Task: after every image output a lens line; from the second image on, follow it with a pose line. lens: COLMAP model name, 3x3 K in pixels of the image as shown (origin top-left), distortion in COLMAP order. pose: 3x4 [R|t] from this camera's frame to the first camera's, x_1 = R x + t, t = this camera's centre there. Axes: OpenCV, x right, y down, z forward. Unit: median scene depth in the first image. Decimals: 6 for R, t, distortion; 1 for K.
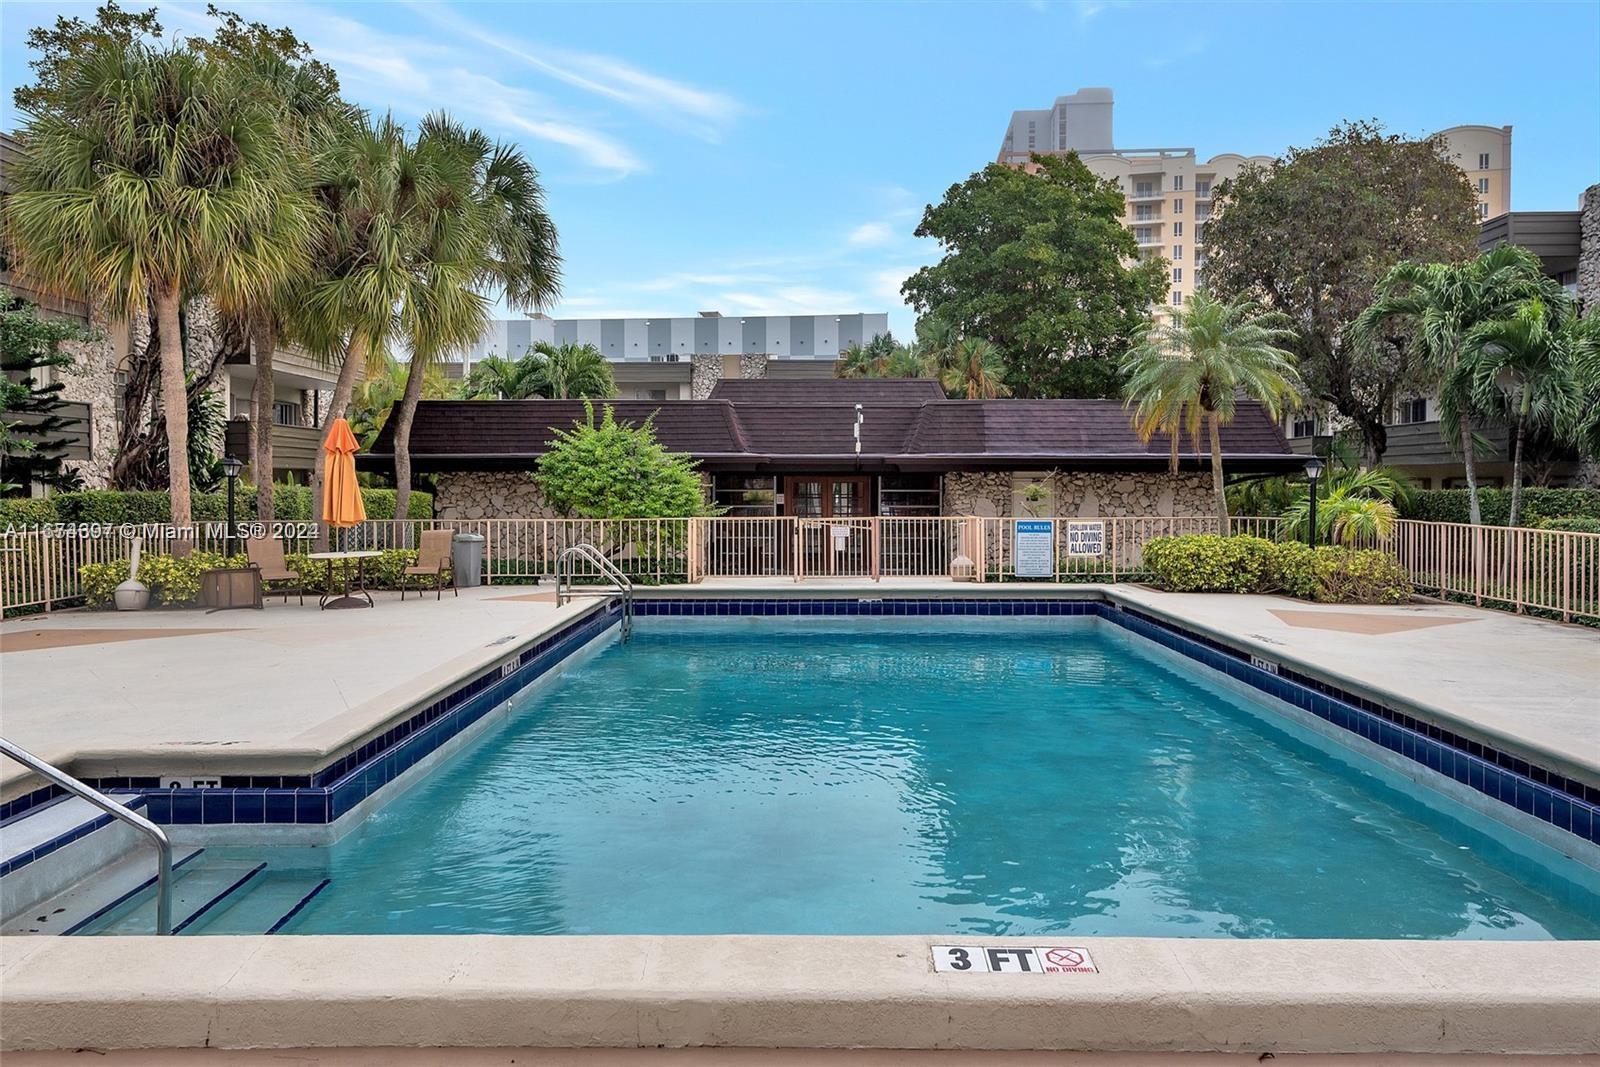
lens RADIAL K [[1238.2, 0, 798.1], [0, 1238.2, 531.4], [0, 0, 1]] dist [0.008395, 0.001995]
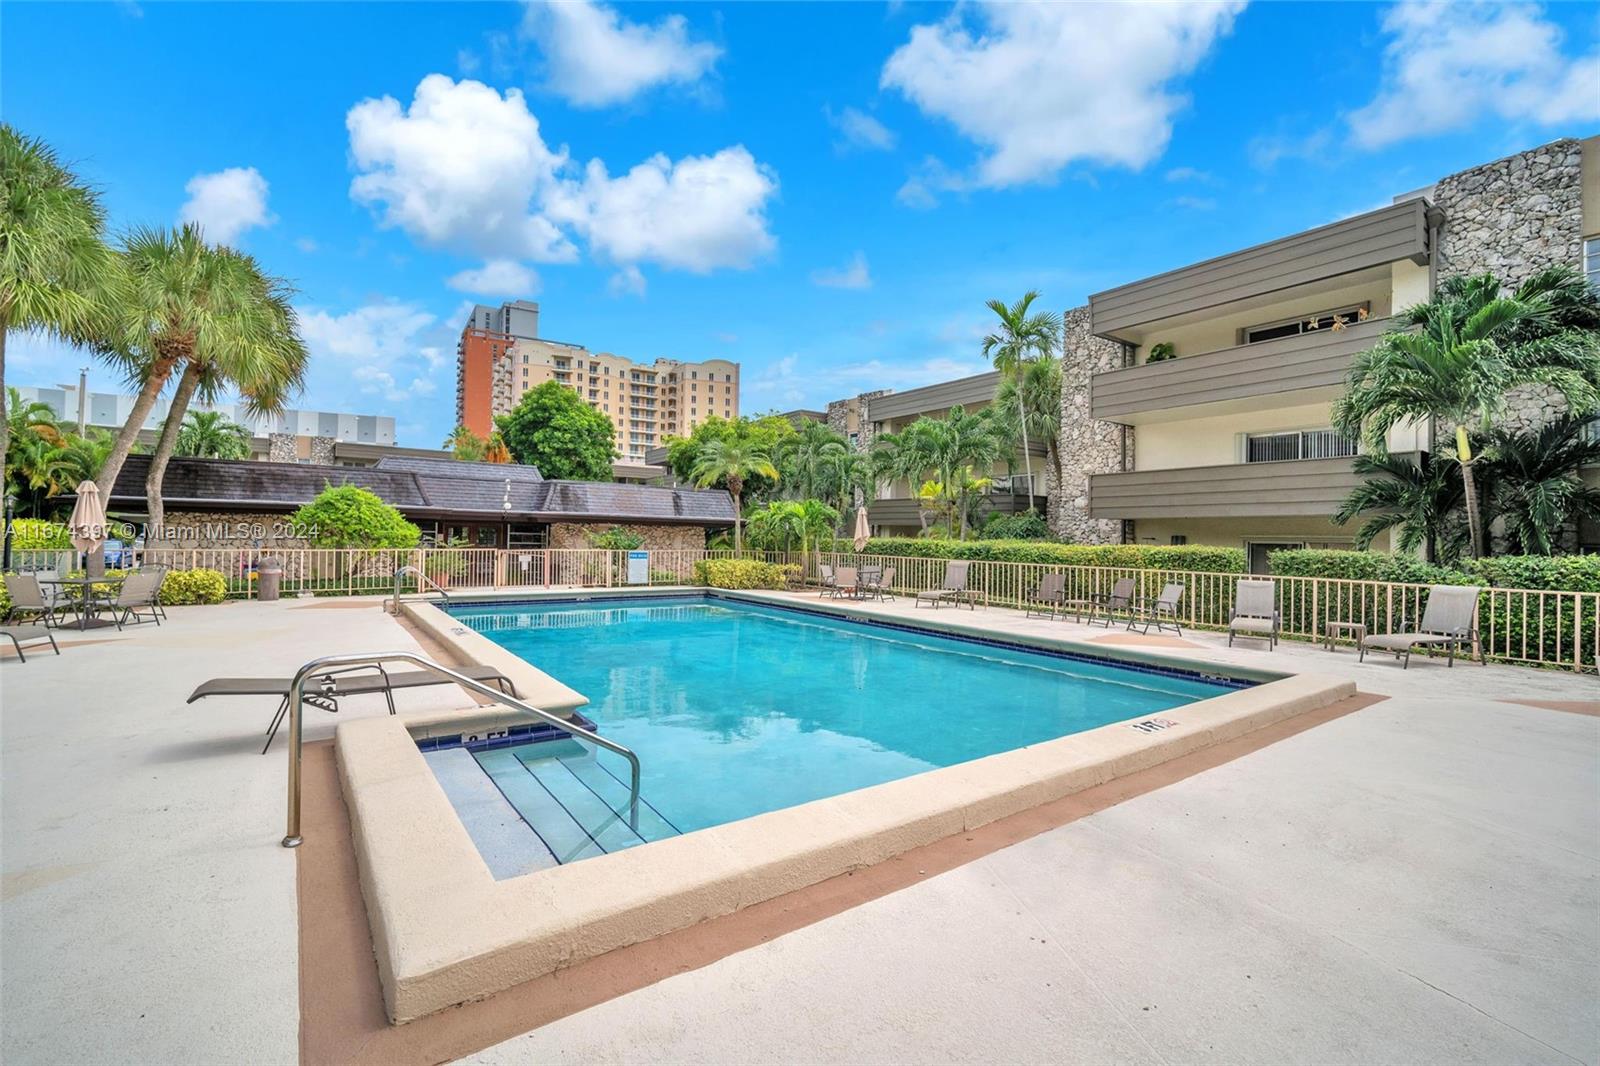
lens RADIAL K [[701.9, 0, 797.5], [0, 701.9, 534.5], [0, 0, 1]] dist [-0.011884, 0.003613]
pose [[0.802629, 0.018463, 0.596193, -0.195555], [0.002749, 0.999396, -0.034651, 0.001598], [-0.596473, 0.029451, 0.802093, 0.044216]]
